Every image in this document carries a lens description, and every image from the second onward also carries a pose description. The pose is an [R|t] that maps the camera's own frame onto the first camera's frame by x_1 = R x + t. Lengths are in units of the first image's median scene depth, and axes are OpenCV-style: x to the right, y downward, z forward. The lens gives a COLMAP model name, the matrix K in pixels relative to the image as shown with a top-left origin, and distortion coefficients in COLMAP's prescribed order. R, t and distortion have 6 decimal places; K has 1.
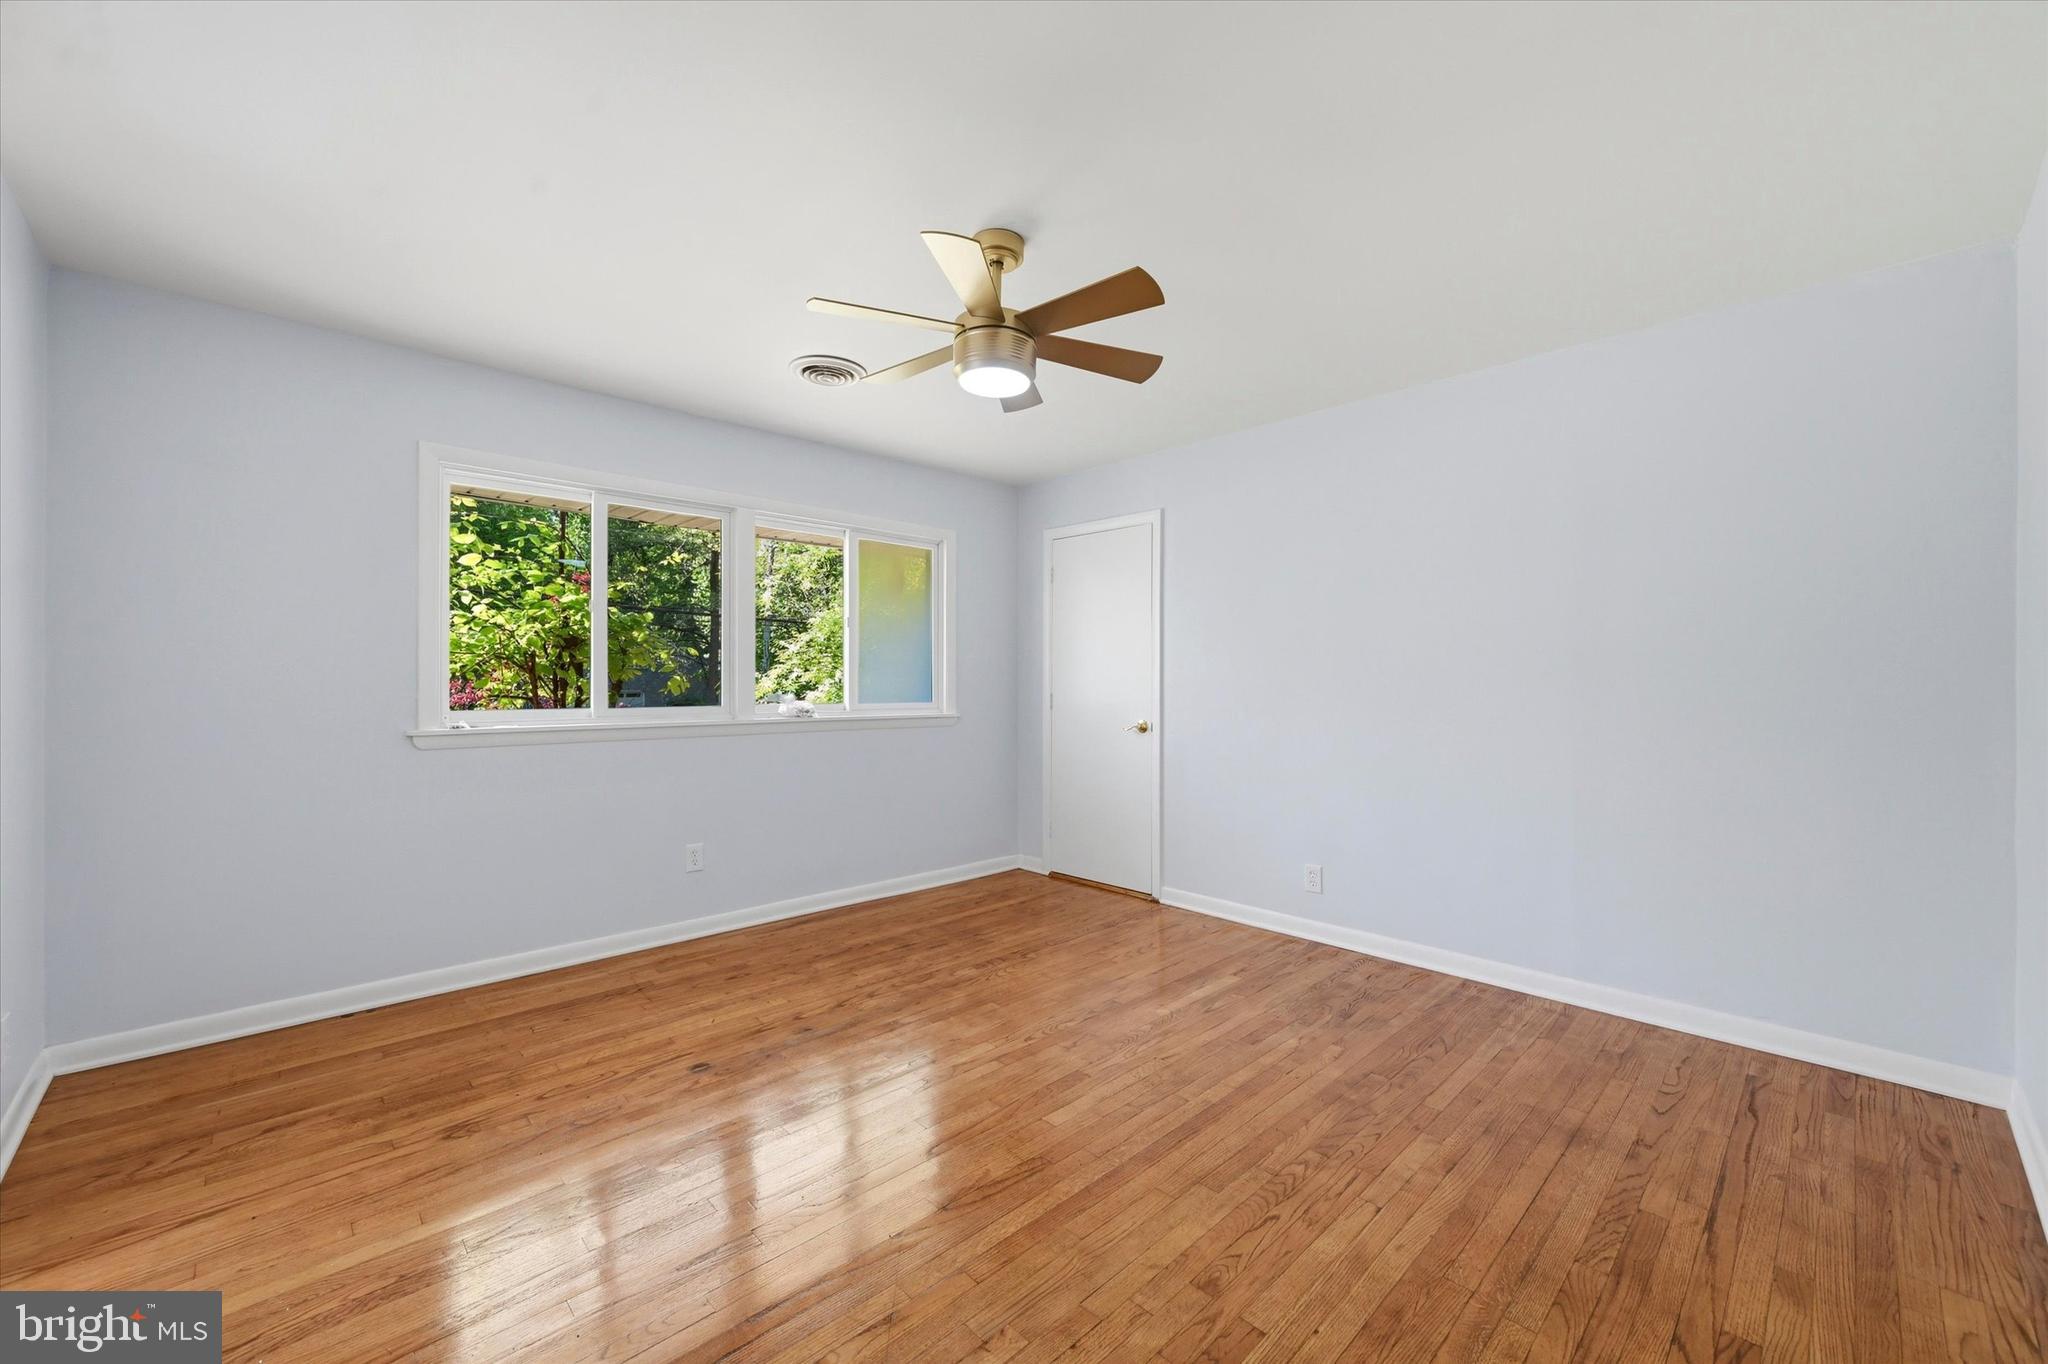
lens RADIAL K [[801.6, 0, 1025.1], [0, 801.6, 674.6], [0, 0, 1]] dist [-0.003473, 0.000007]
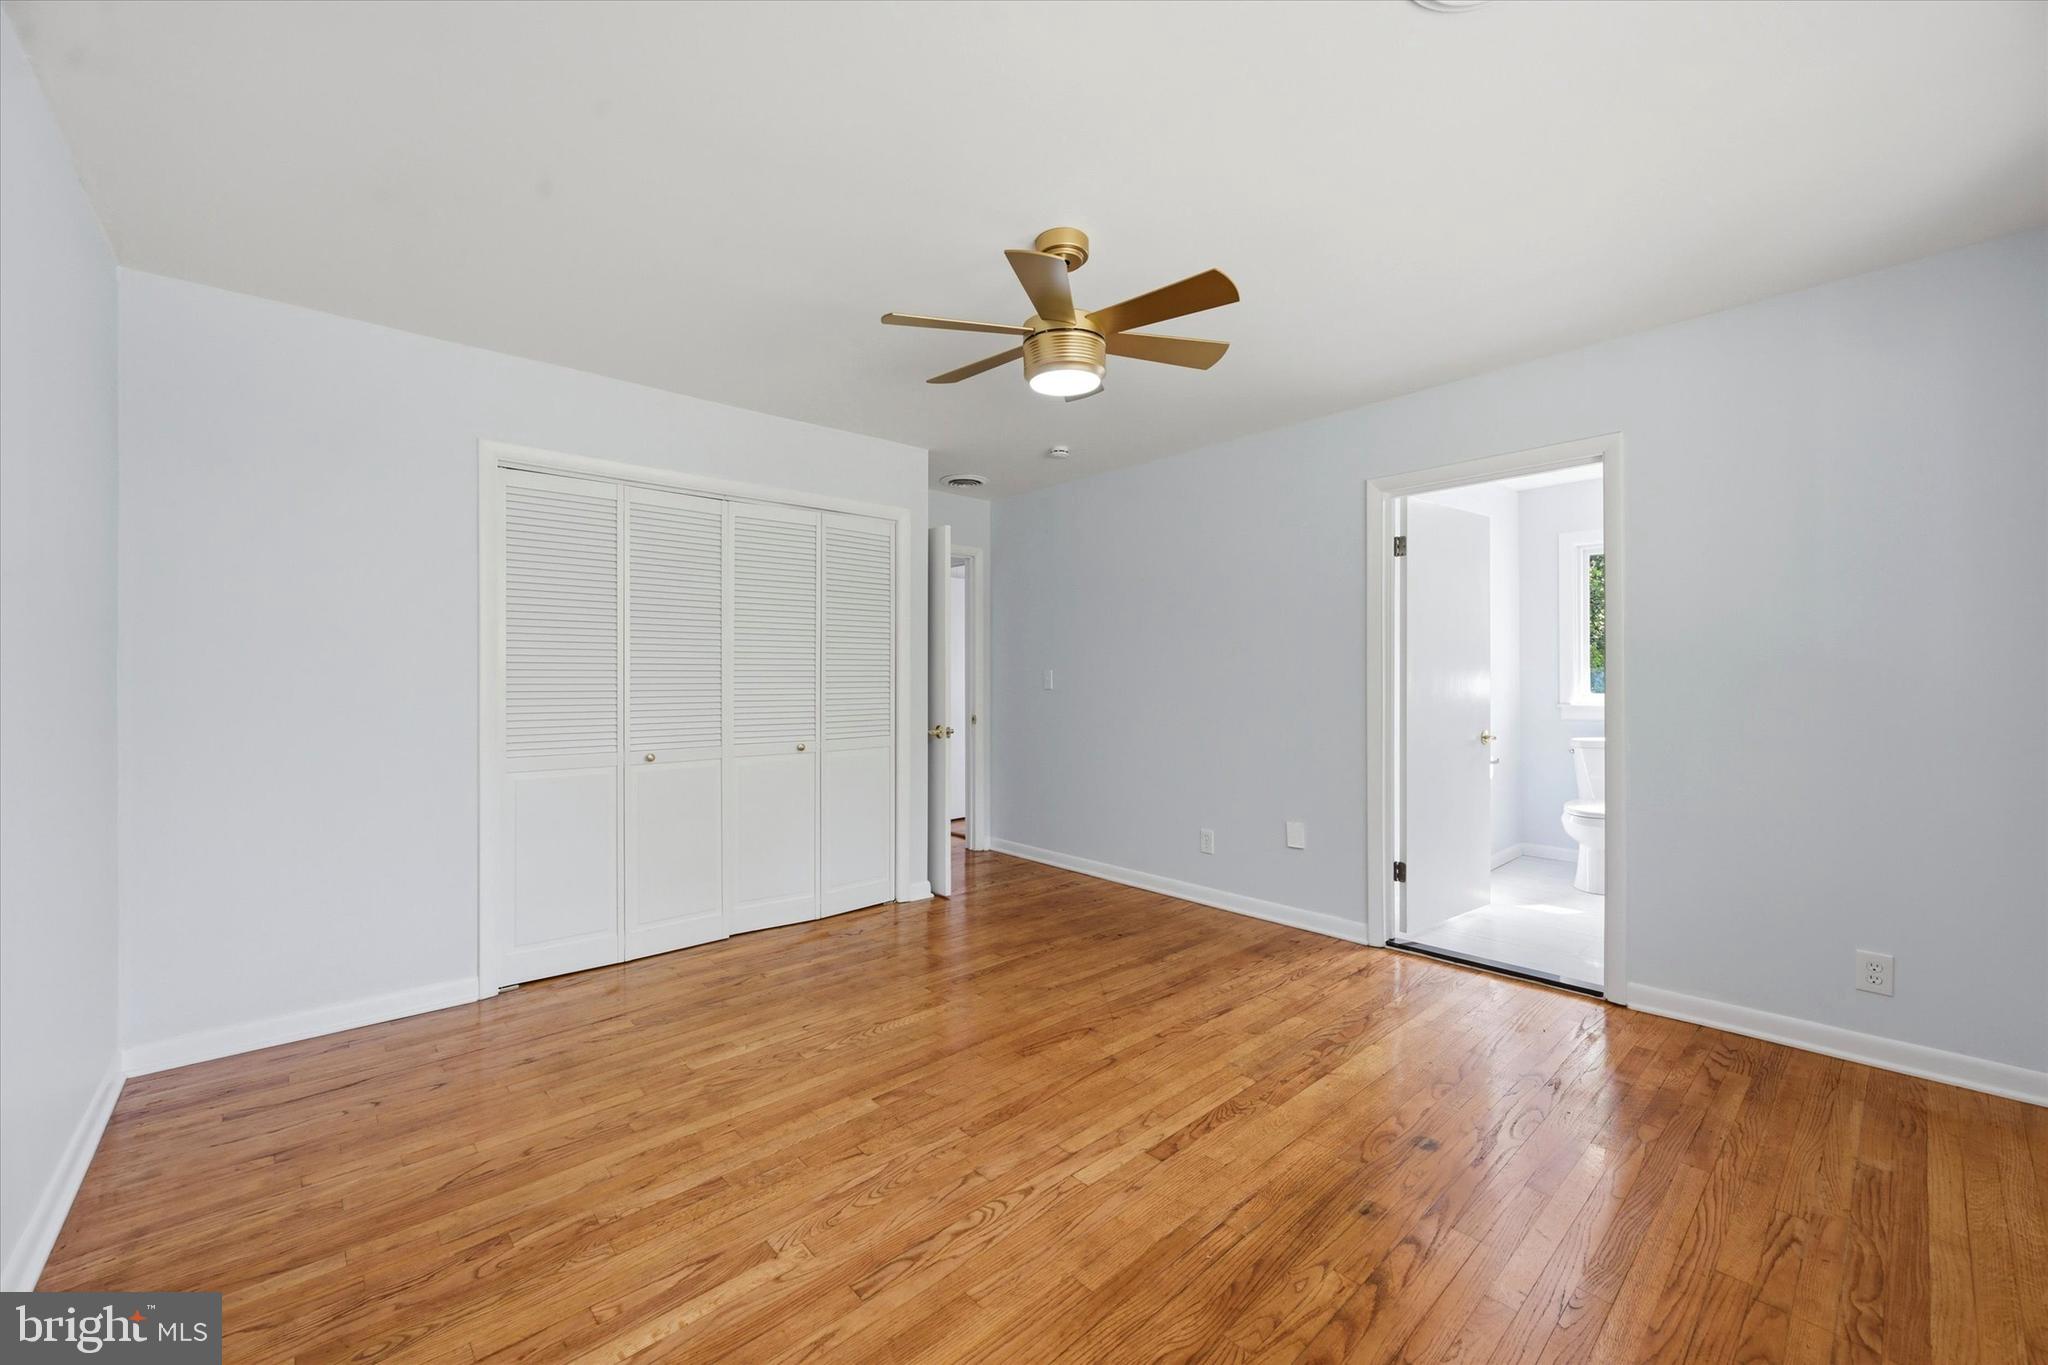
lens RADIAL K [[801.6, 0, 1025.1], [0, 801.6, 675.1], [0, 0, 1]] dist [-0.003473, 0.000007]
pose [[-0.999598, 0.001915, 0.028292, -0.014889], [0.001597, 0.999936, -0.011238, 0.014451], [-0.028312, -0.011189, -0.999537, 1.899033]]
